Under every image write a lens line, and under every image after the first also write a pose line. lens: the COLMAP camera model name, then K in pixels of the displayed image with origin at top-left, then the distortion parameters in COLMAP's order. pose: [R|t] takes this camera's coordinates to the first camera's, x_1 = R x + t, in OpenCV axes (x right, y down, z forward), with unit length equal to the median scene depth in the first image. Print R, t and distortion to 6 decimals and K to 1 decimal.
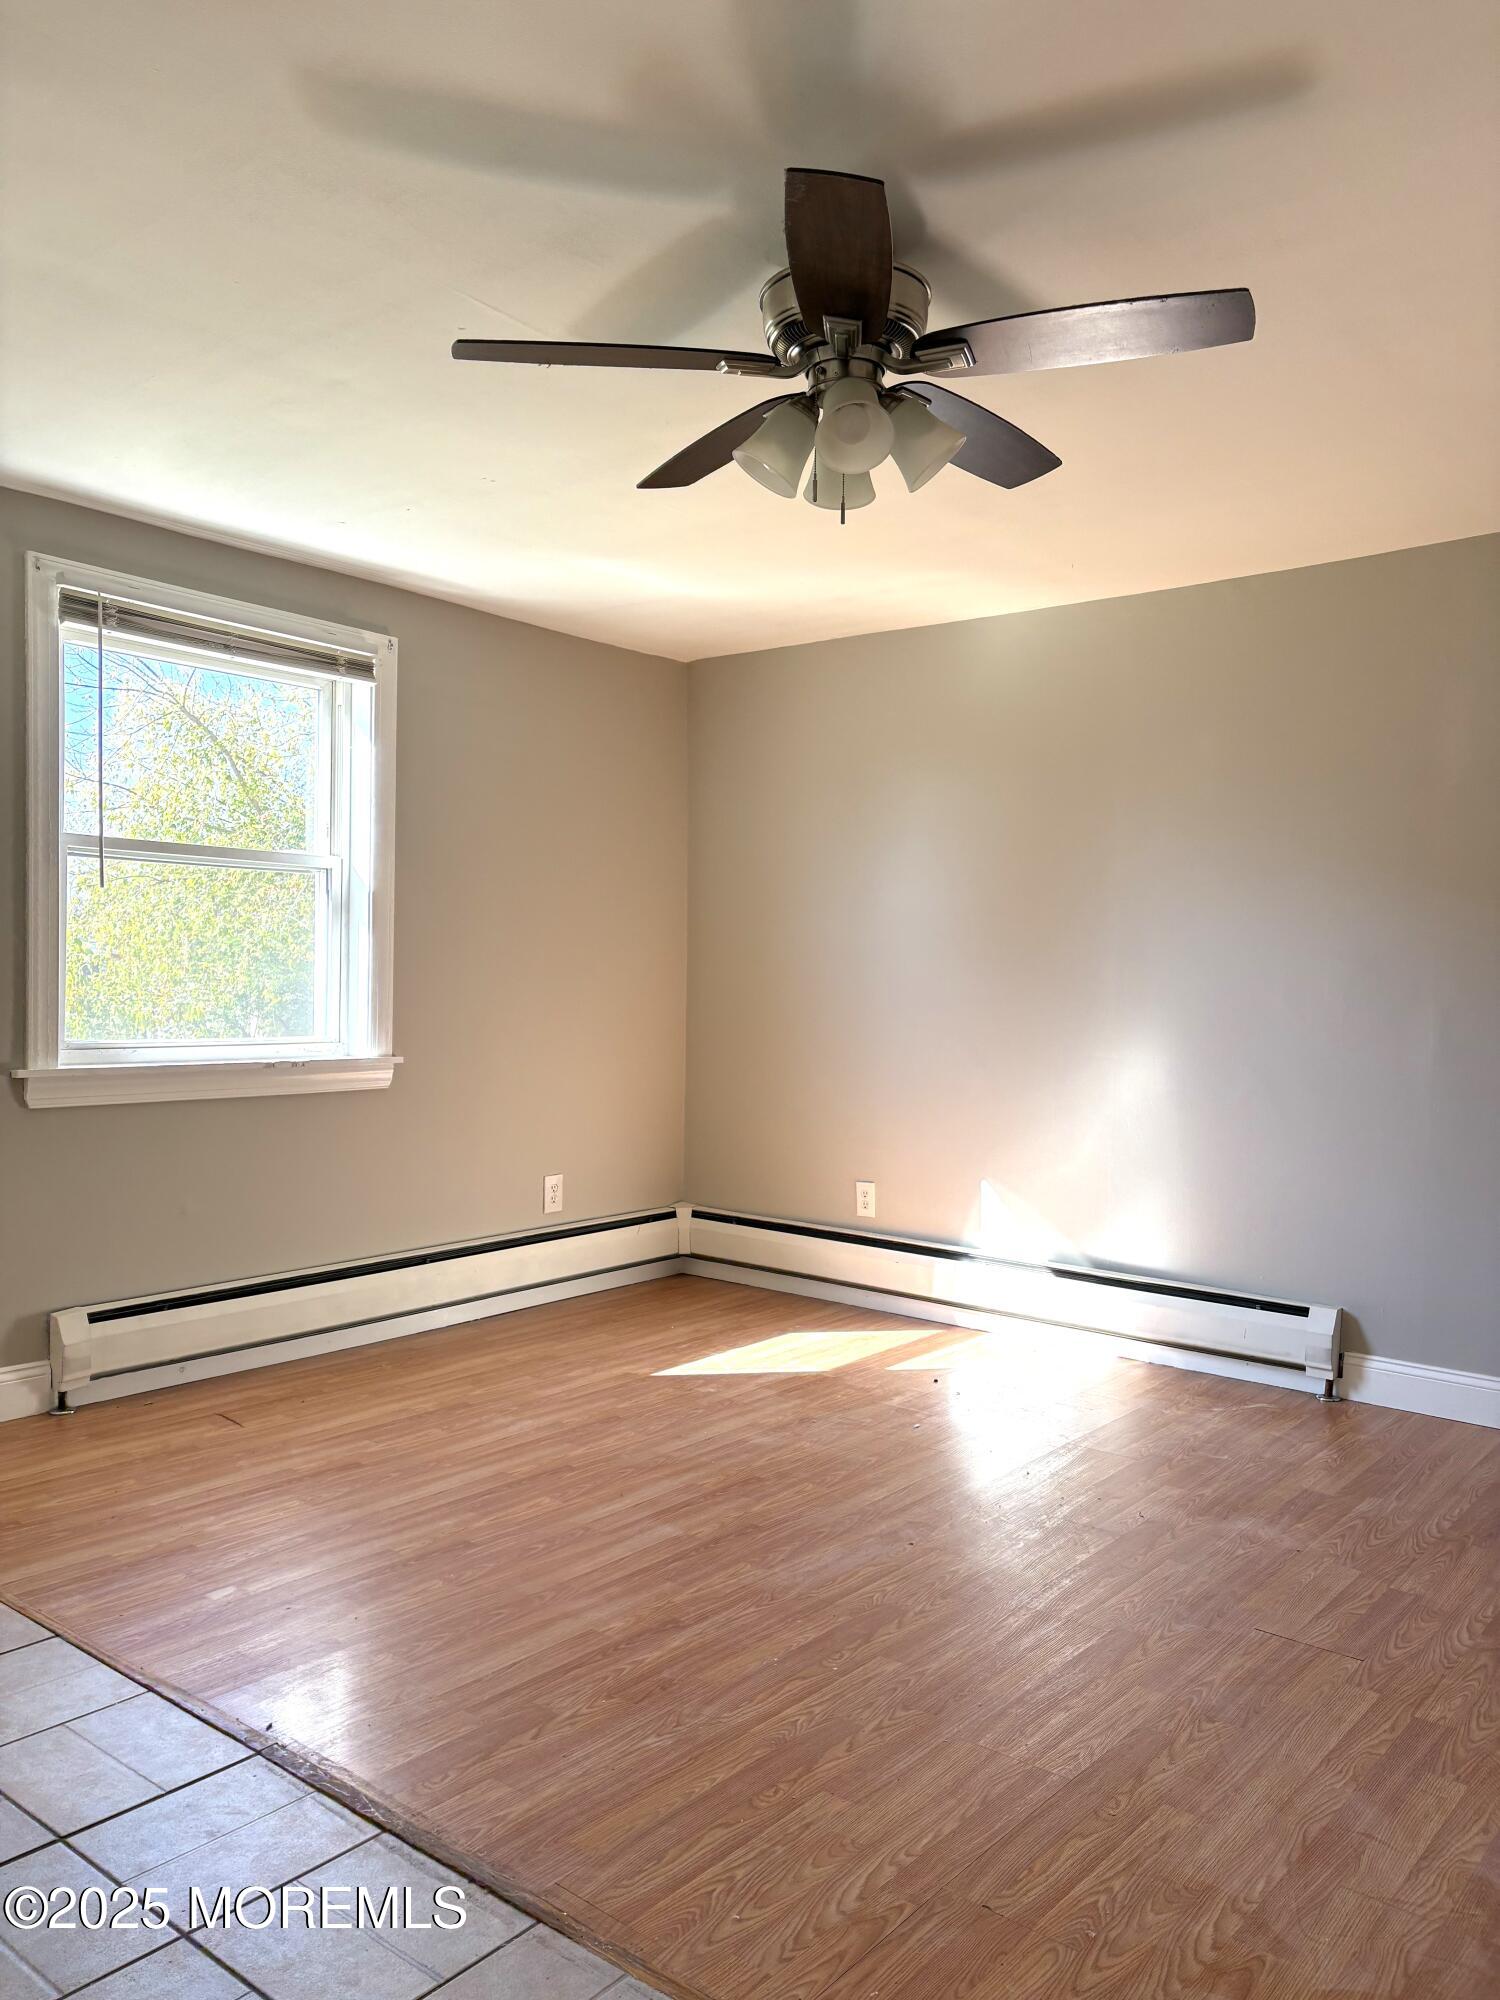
lens RADIAL K [[1527.5, 0, 734.6], [0, 1527.5, 1023.3], [0, 0, 1]] dist [0.036086, -0.036116]
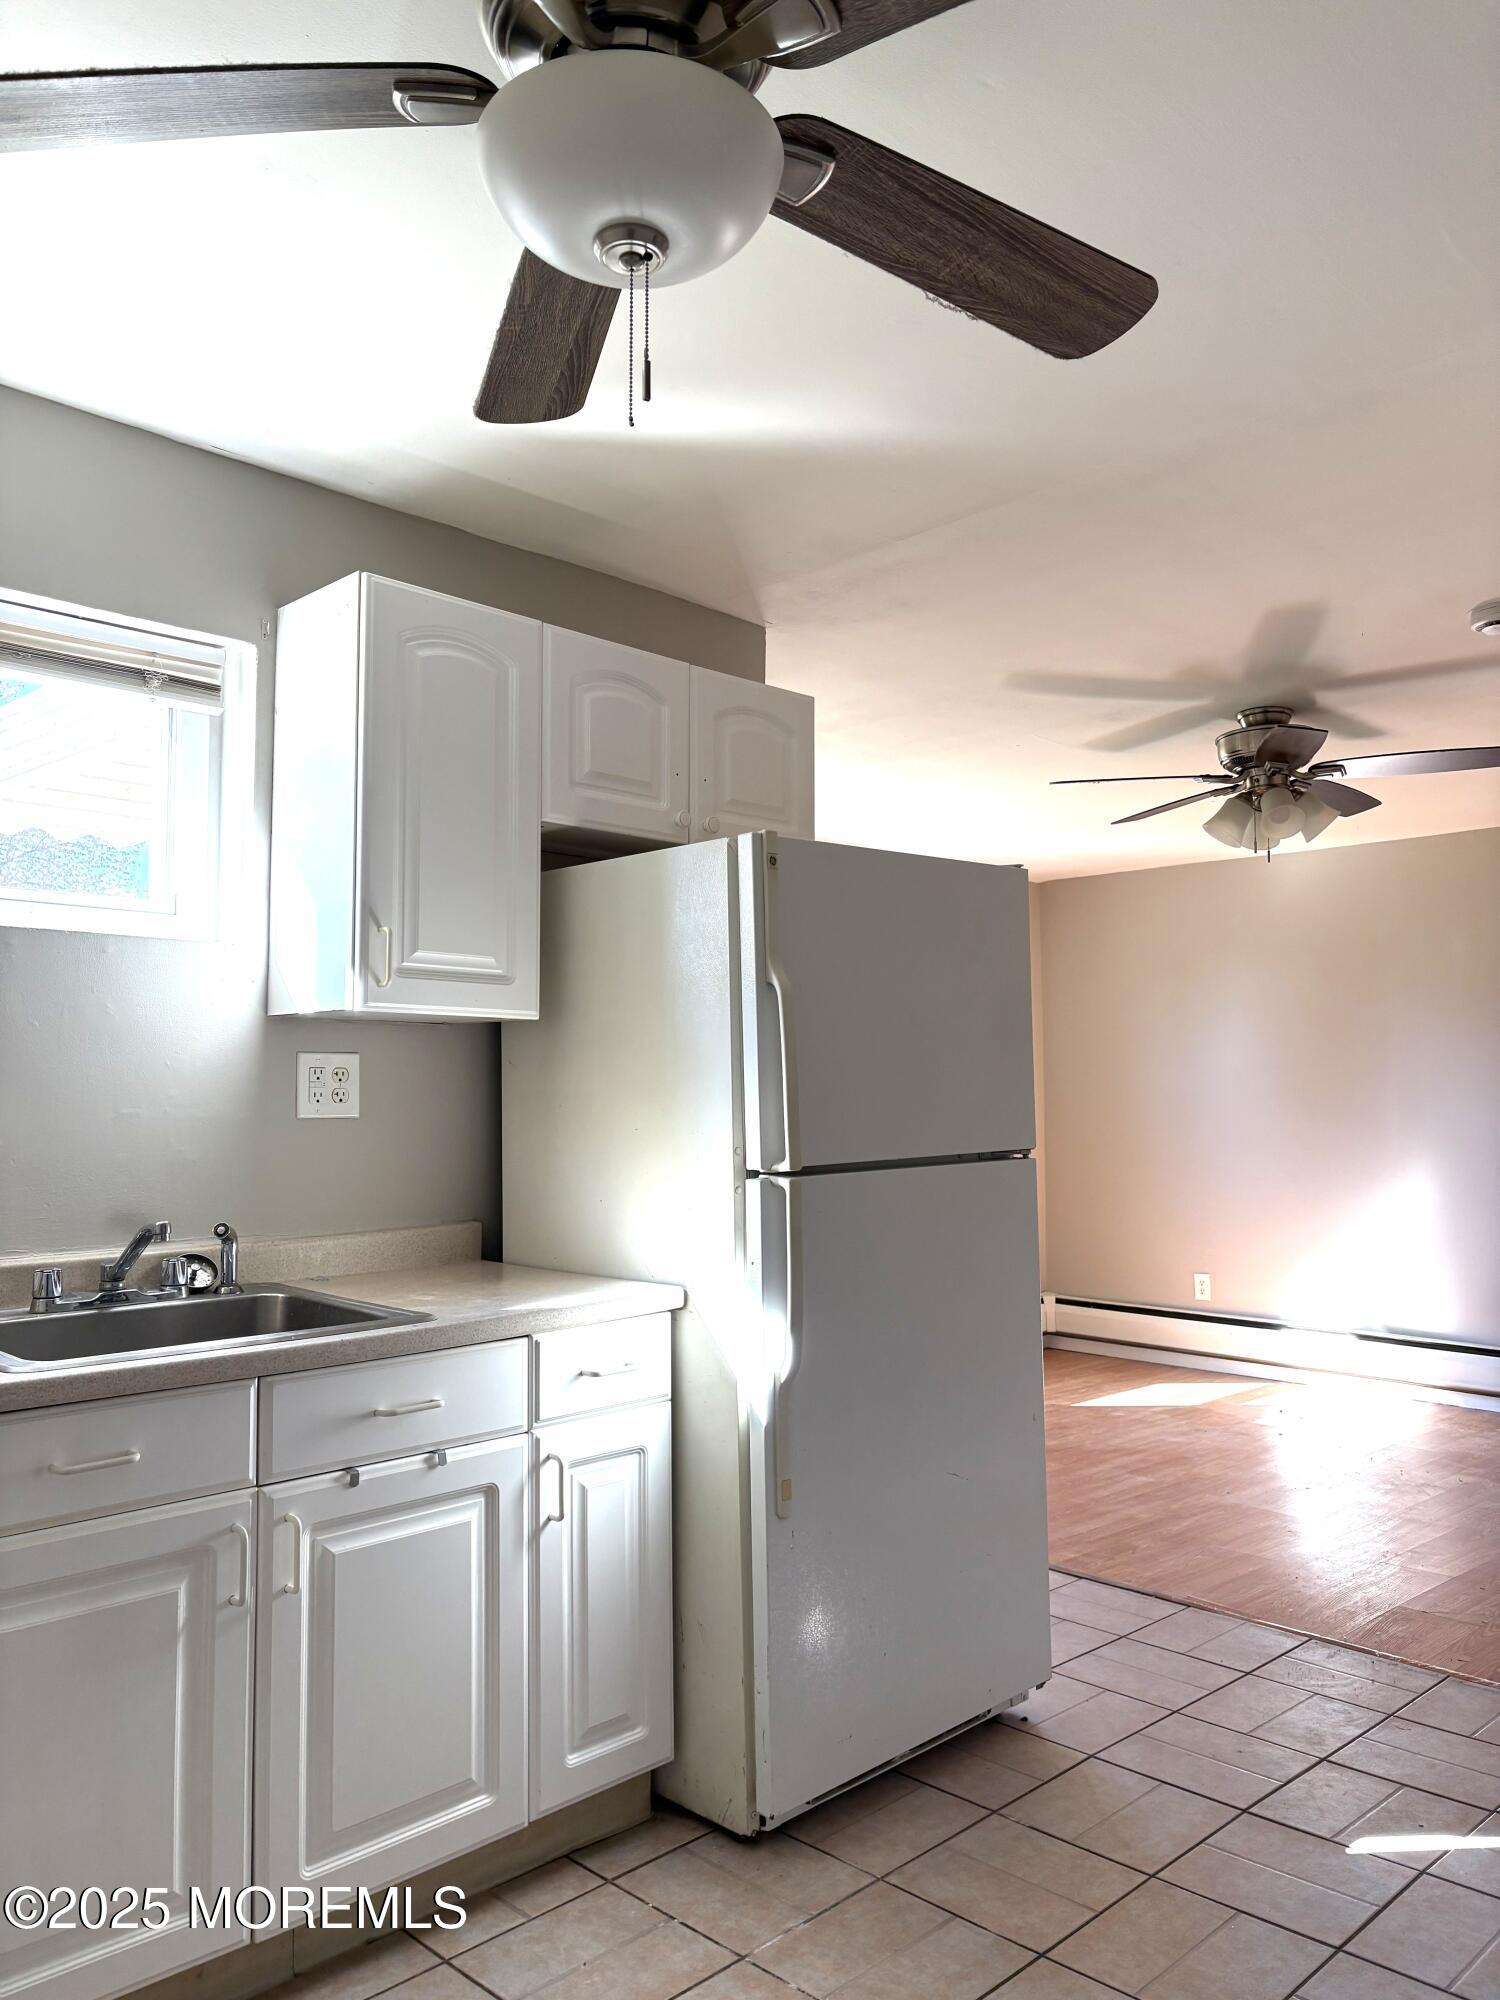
lens RADIAL K [[1527.5, 0, 704.7], [0, 1527.5, 1048.6], [0, 0, 1]] dist [0.036086, -0.036116]
pose [[0.992914, -0.024562, -0.116272, -0.248630], [0.015635, 0.996903, -0.077076, 0.005705], [0.117805, 0.074712, 0.990222, -0.531681]]
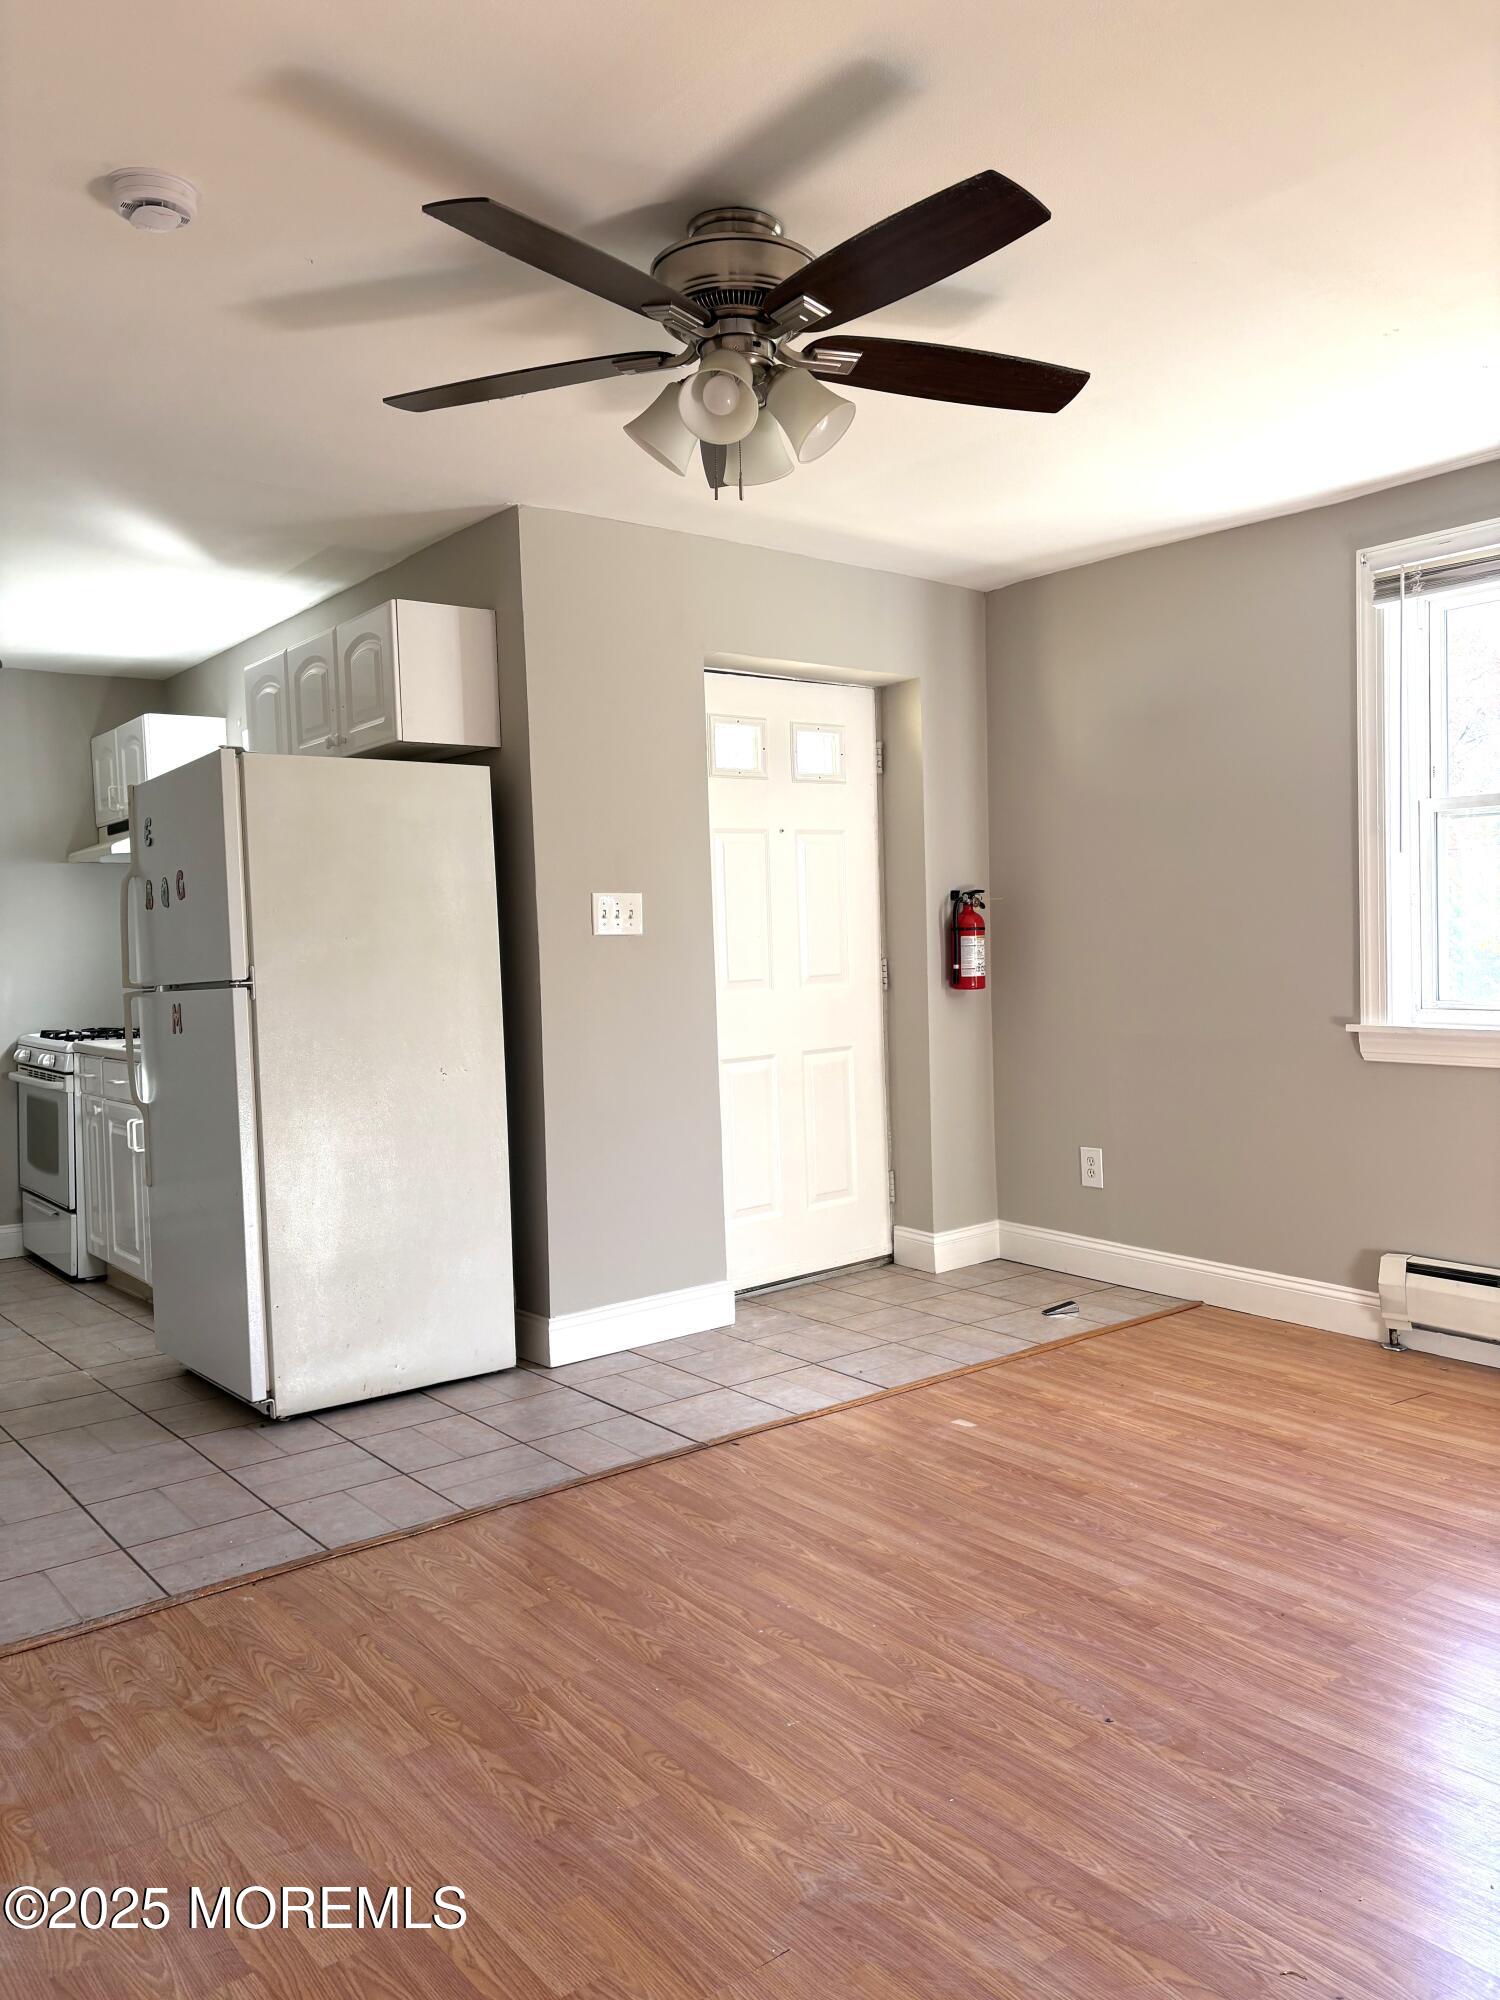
lens RADIAL K [[1527.5, 0, 768.1], [0, 1527.5, 1012.2], [0, 0, 1]] dist [0.036086, -0.036116]
pose [[-0.218837, 0.038229, -0.975012, 0.686497], [-0.008062, 0.999127, 0.040984, -0.019529], [0.975728, 0.016829, -0.218338, 0.807195]]
